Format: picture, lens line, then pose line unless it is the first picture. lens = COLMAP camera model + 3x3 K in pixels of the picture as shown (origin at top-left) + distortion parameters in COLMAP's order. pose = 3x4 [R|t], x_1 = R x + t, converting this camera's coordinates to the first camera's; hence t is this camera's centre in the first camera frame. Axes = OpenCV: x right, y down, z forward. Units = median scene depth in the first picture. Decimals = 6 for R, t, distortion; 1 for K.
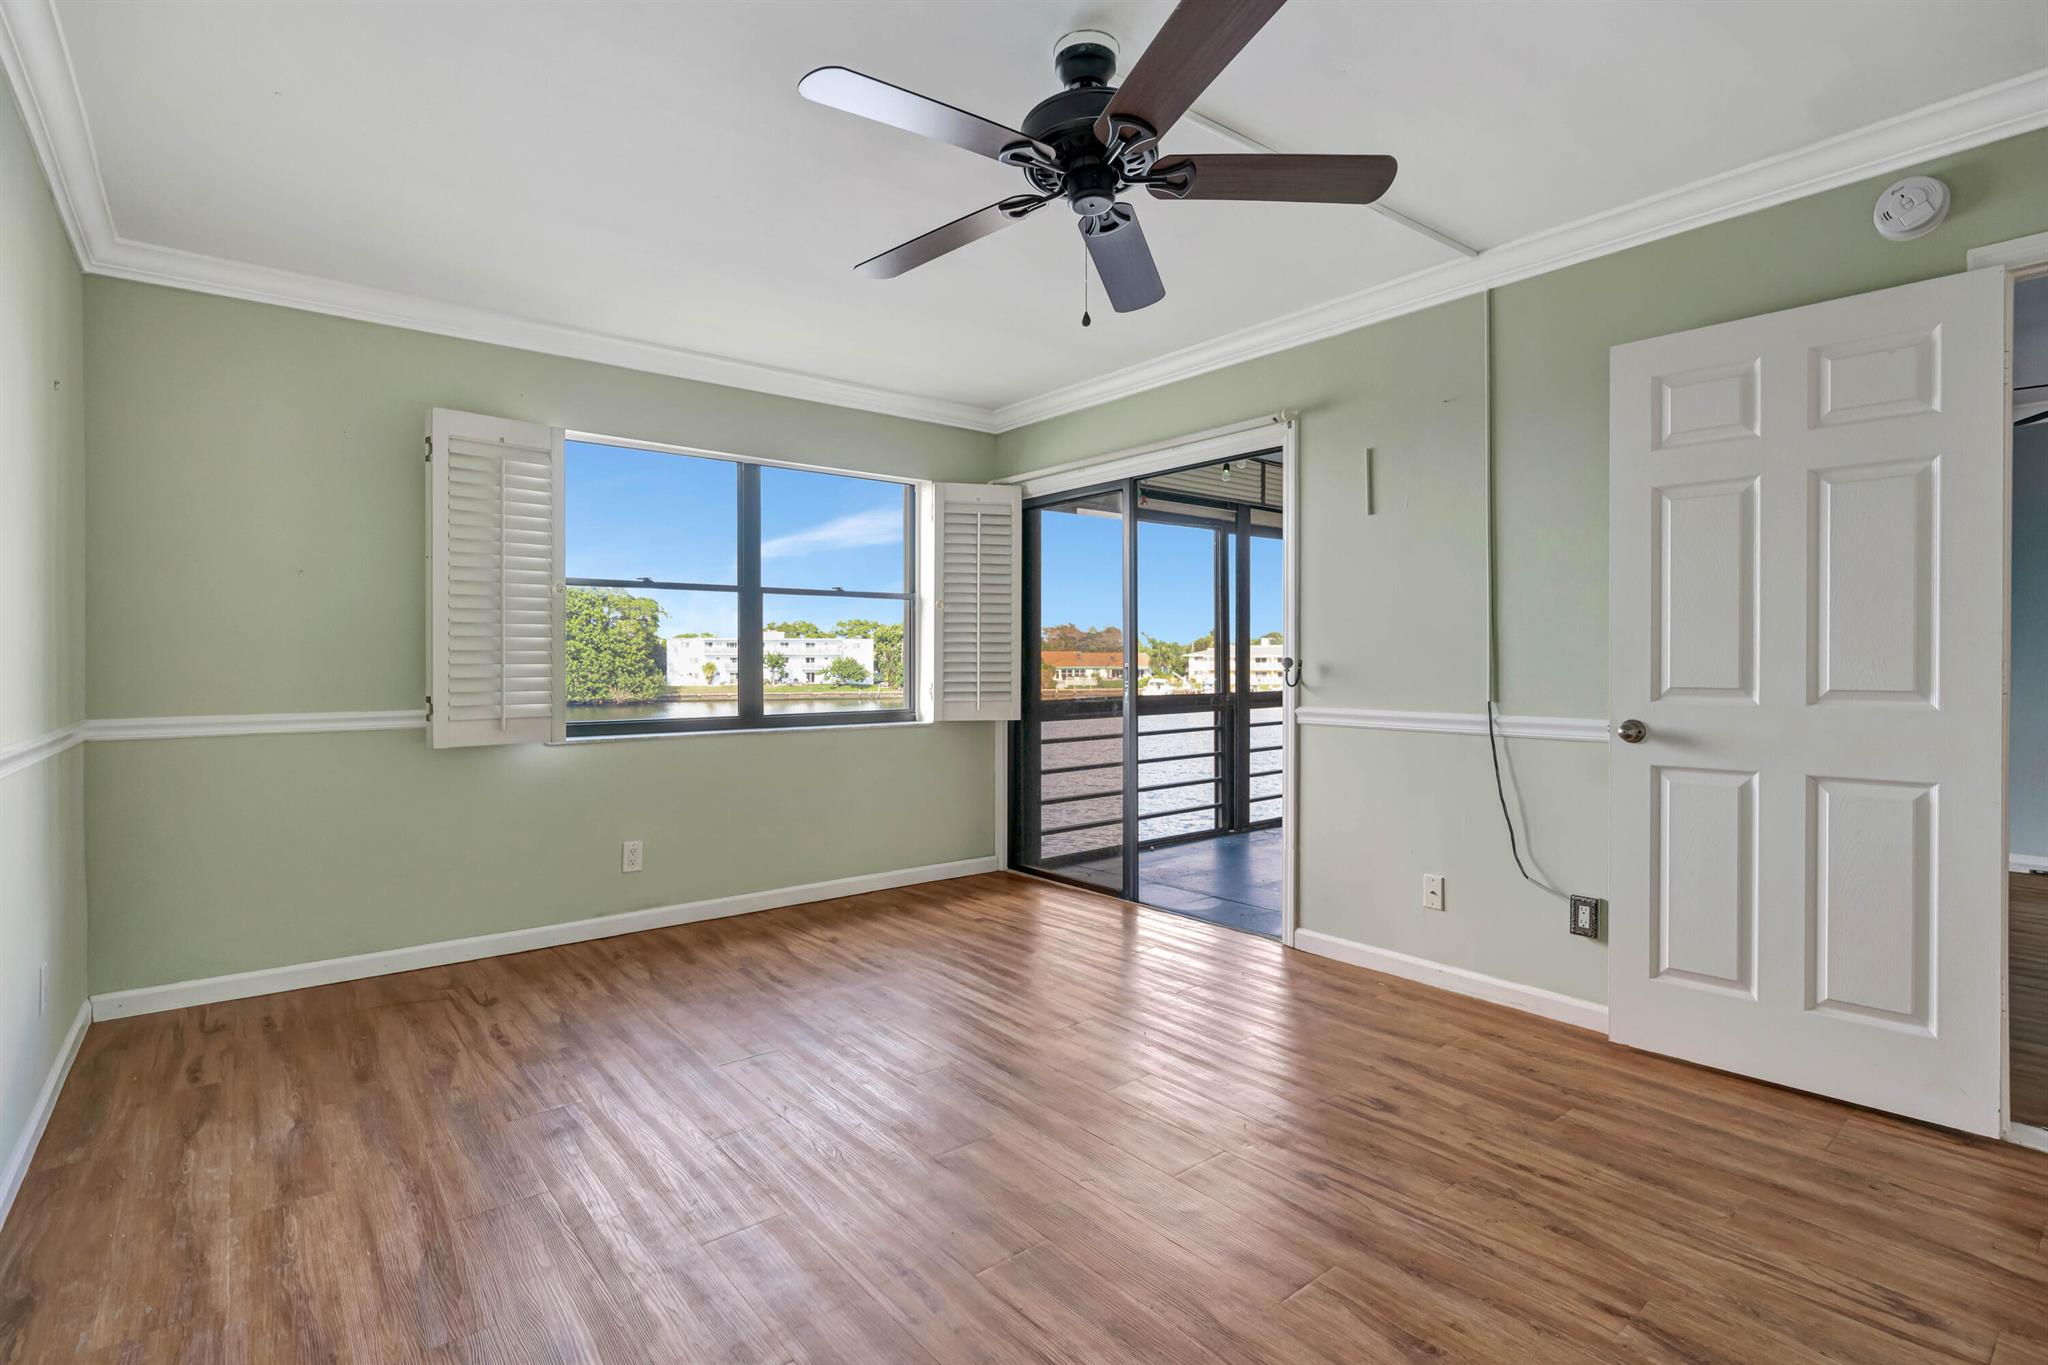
lens RADIAL K [[986.0, 0, 1024.0], [0, 986.0, 682.5], [0, 0, 1]] dist [0.000034, -0.000327]
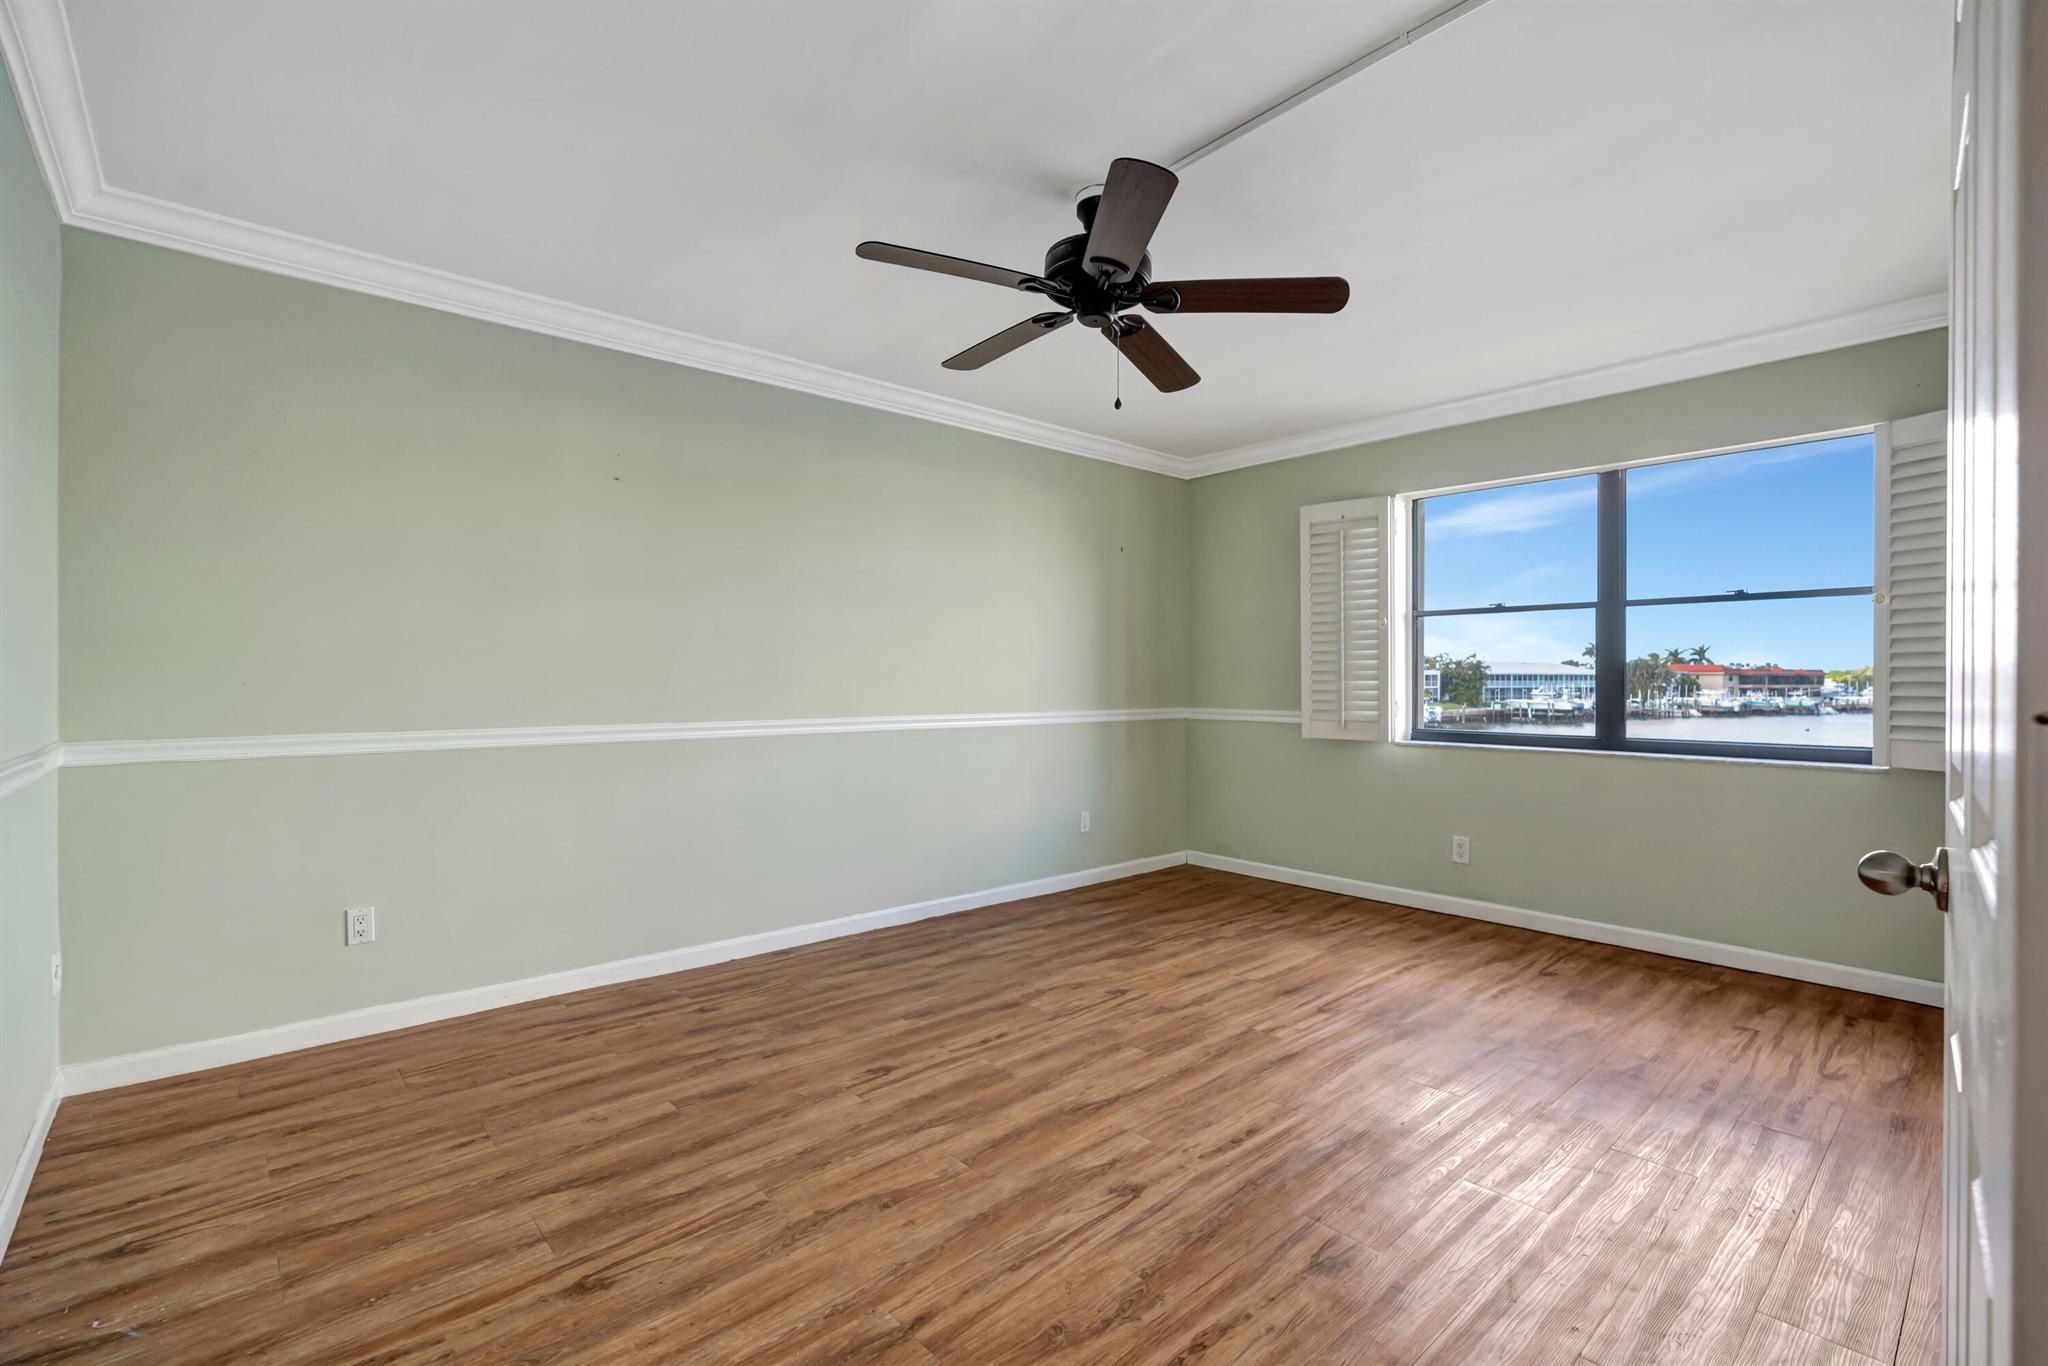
lens RADIAL K [[939.2, 0, 1031.3], [0, 939.2, 689.3], [0, 0, 1]] dist [-0.014985, 0.000387]
pose [[0.034376, 0.013381, -0.999319, 0.803061], [-0.023710, 0.999640, 0.012570, -0.013473], [0.999128, 0.023262, 0.034681, 0.552589]]
